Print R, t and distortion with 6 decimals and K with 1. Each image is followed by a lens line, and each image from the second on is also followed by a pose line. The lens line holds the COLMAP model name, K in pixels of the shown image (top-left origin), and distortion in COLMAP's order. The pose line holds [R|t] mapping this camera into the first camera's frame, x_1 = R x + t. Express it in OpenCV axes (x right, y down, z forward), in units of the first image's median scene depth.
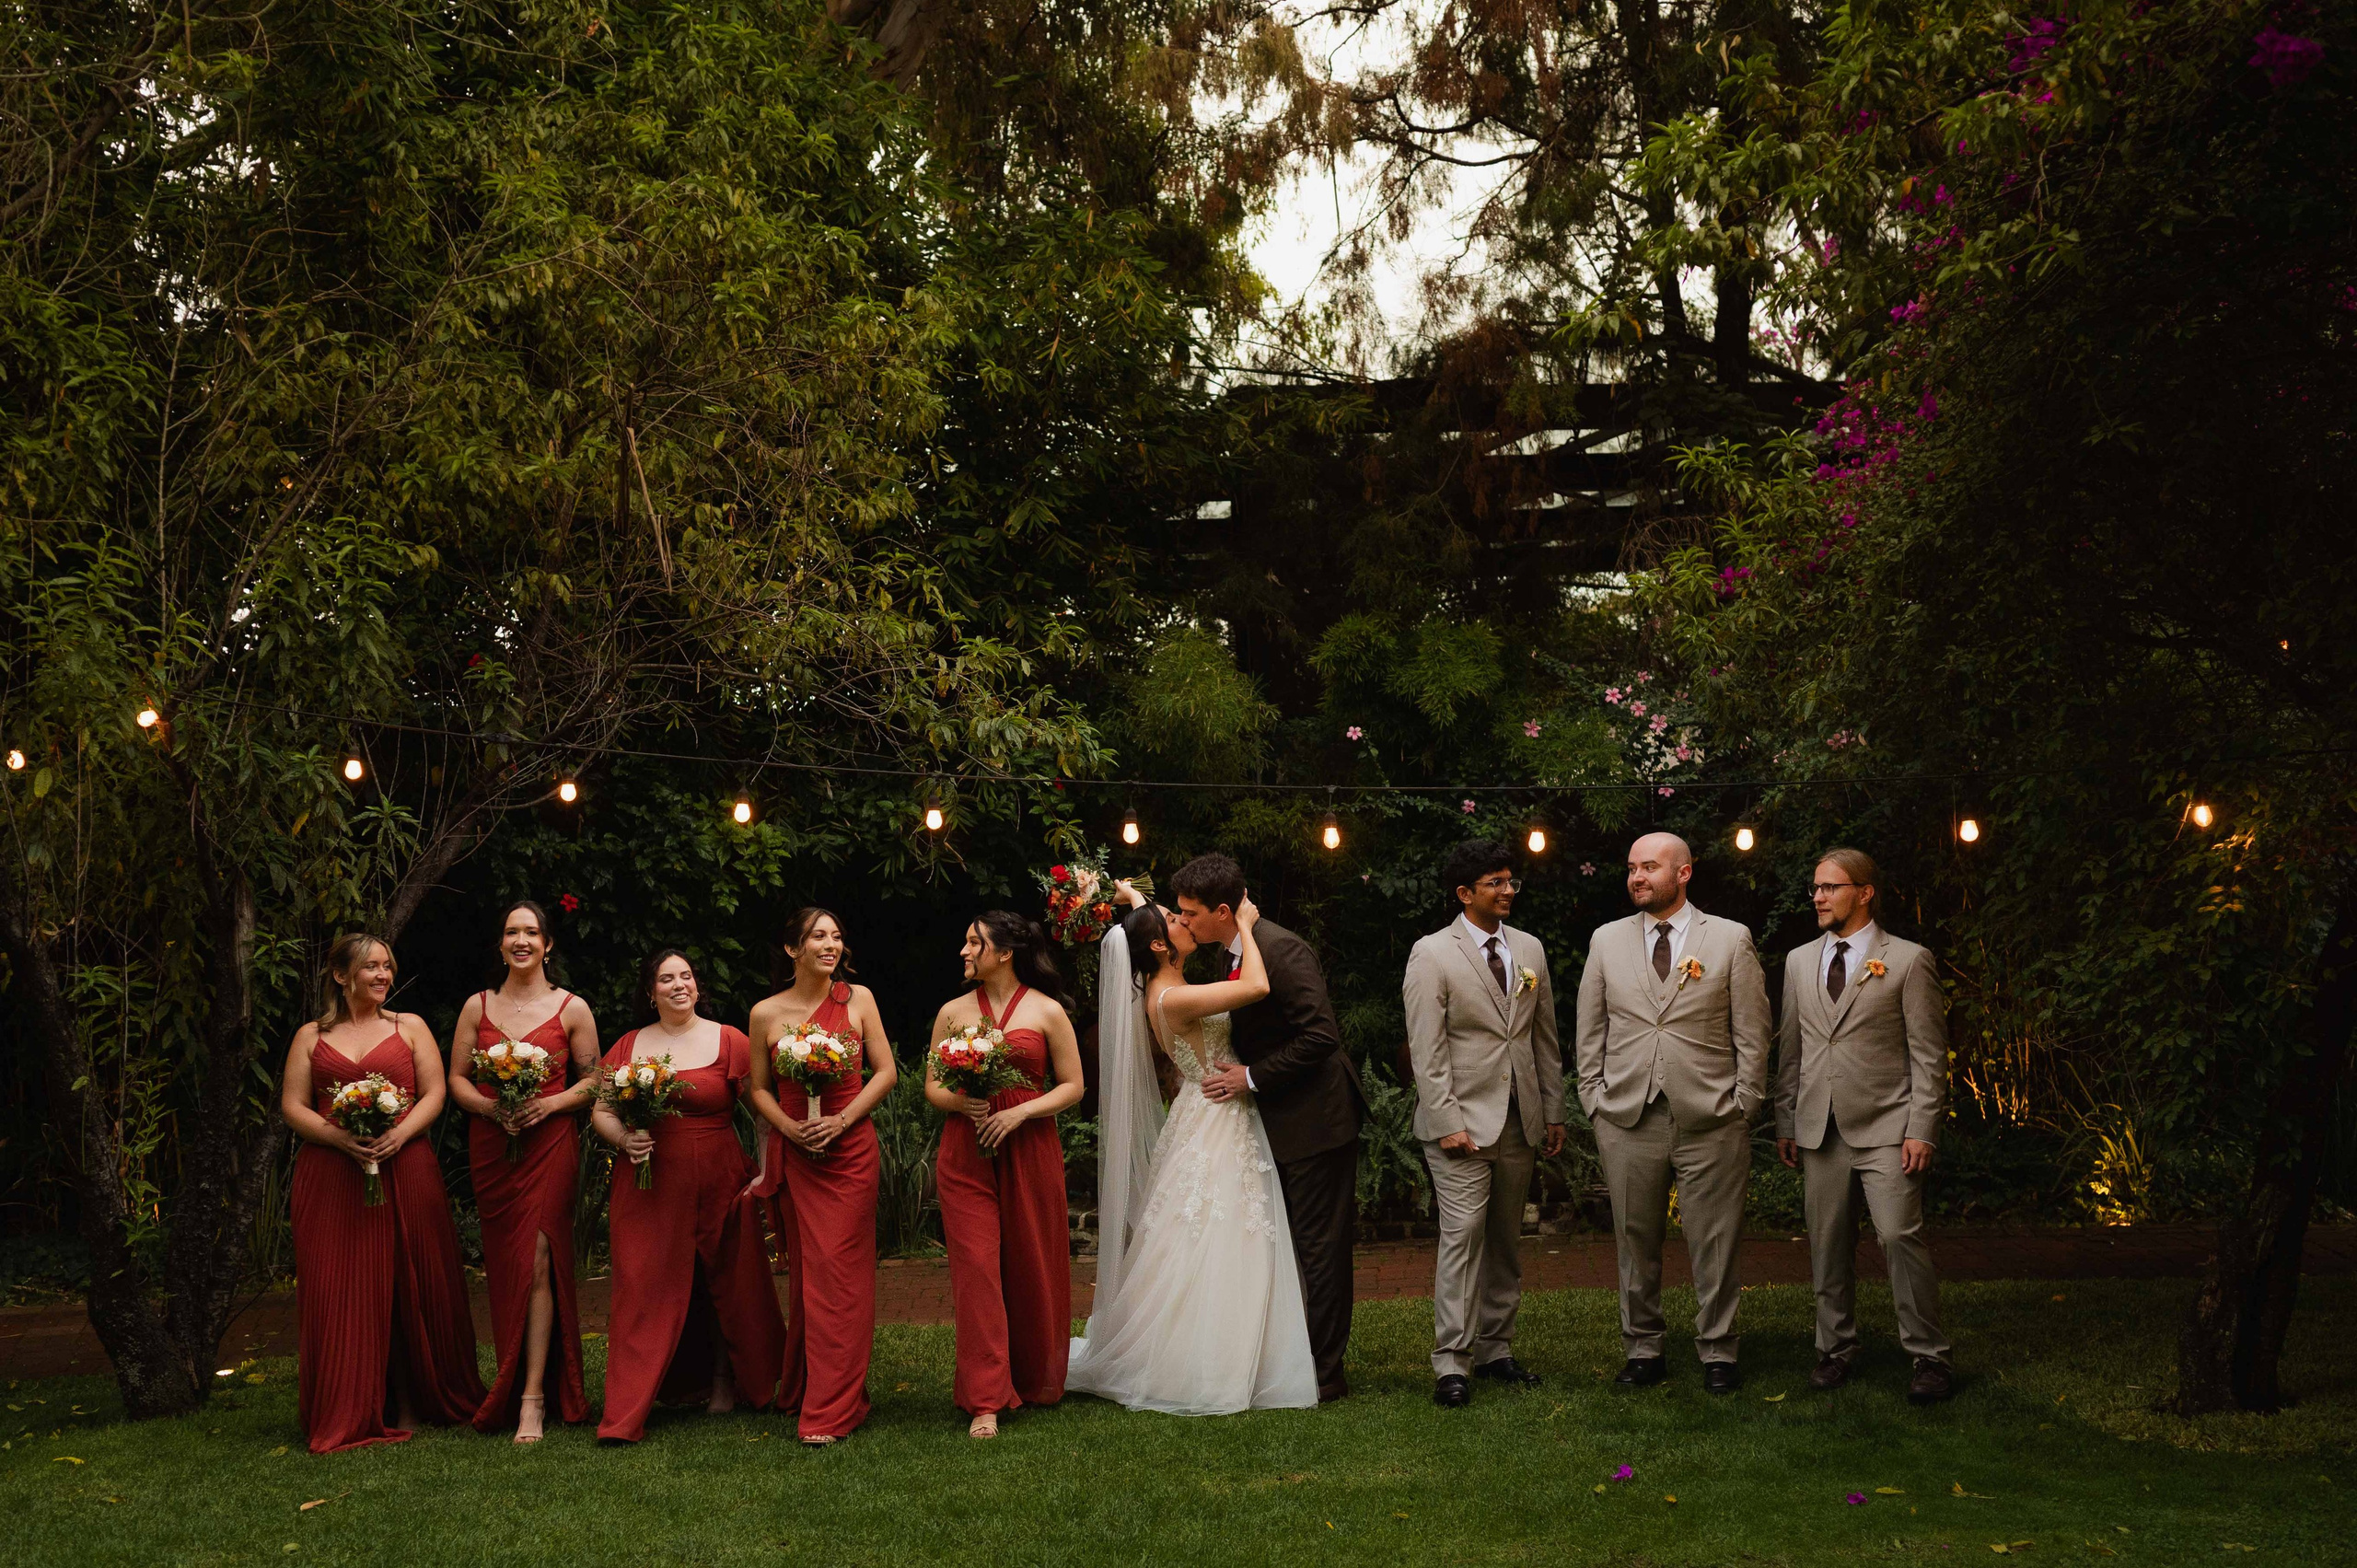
lens RADIAL K [[2513.0, 0, 1146.2], [0, 2513.0, 791.3], [0, 0, 1]] dist [-0.005671, -0.009269]
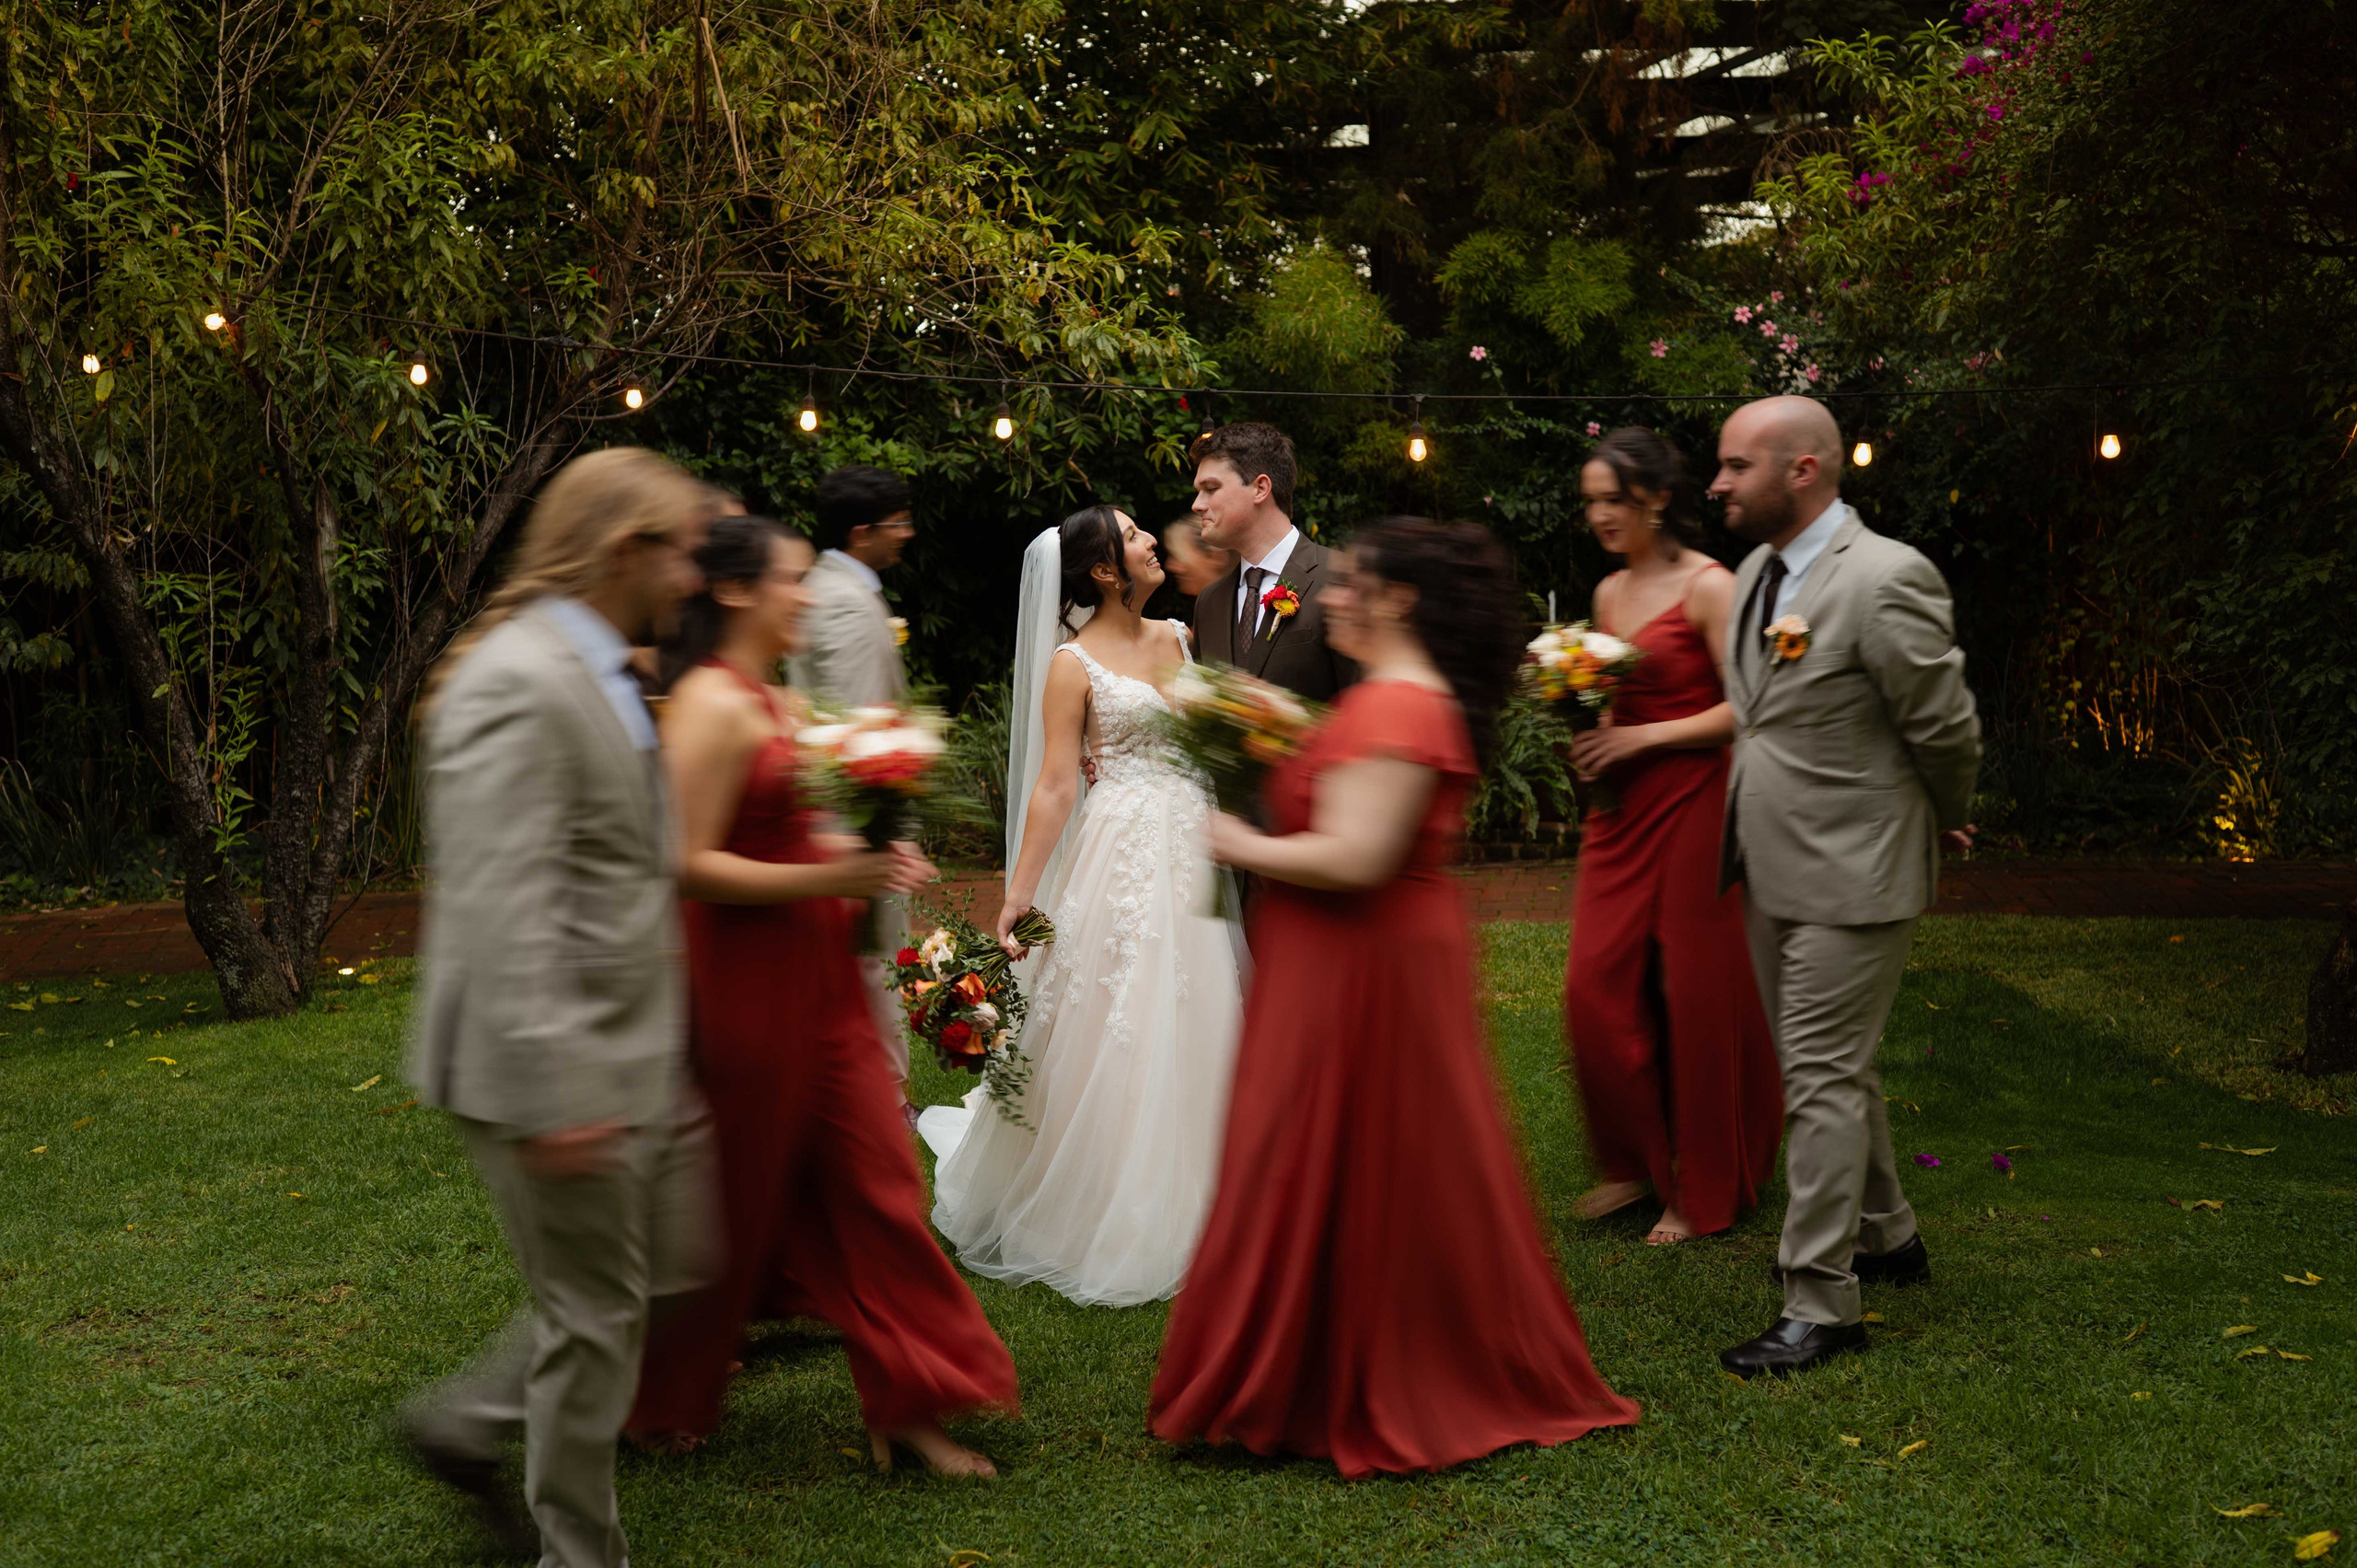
lens RADIAL K [[2329.6, 0, 1180.6], [0, 2329.6, 709.2], [0, 0, 1]] dist [-0.005524, -0.008372]
pose [[0.998213, 0.013935, -0.058108, 0.029797], [-0.006778, 0.992557, 0.121595, 0.007435], [0.059370, -0.120984, 0.990877, 0.095516]]
